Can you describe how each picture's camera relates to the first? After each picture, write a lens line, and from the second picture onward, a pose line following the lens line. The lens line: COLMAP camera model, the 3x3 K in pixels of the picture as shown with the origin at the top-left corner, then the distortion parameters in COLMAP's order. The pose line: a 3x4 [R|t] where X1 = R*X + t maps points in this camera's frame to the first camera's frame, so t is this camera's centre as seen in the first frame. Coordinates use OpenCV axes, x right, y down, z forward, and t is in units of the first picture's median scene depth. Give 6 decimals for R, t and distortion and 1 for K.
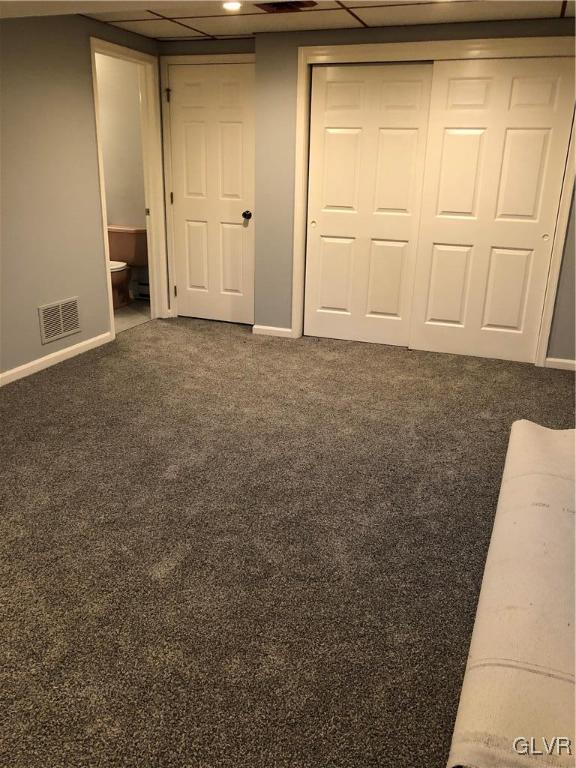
lens RADIAL K [[620.9, 0, 285.9], [0, 620.9, 373.6], [0, 0, 1]] dist [0.043899, -0.058077]
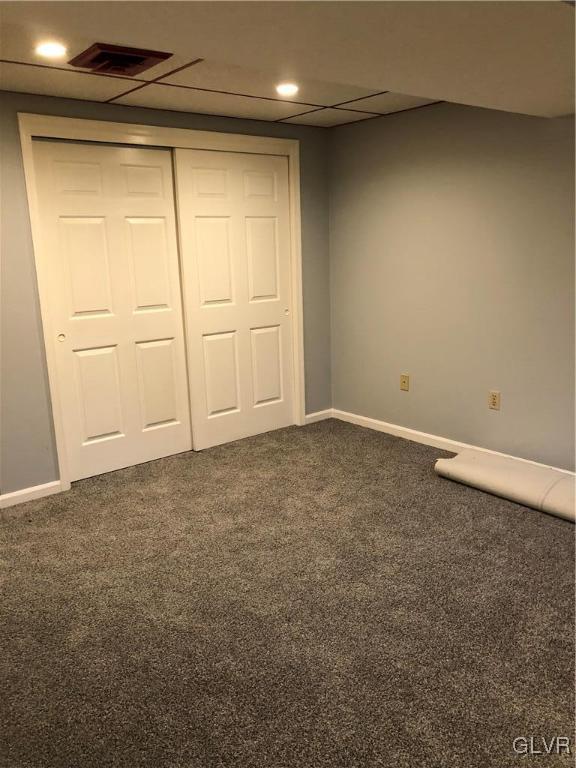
lens RADIAL K [[632.5, 0, 294.3], [0, 632.5, 378.9], [0, 0, 1]] dist [0.055469, -0.062070]
pose [[0.497105, -0.226978, 0.837477, -0.546706], [0.312524, 0.947236, 0.071220, -0.182083], [-0.809454, 0.226328, 0.541812, 0.409369]]
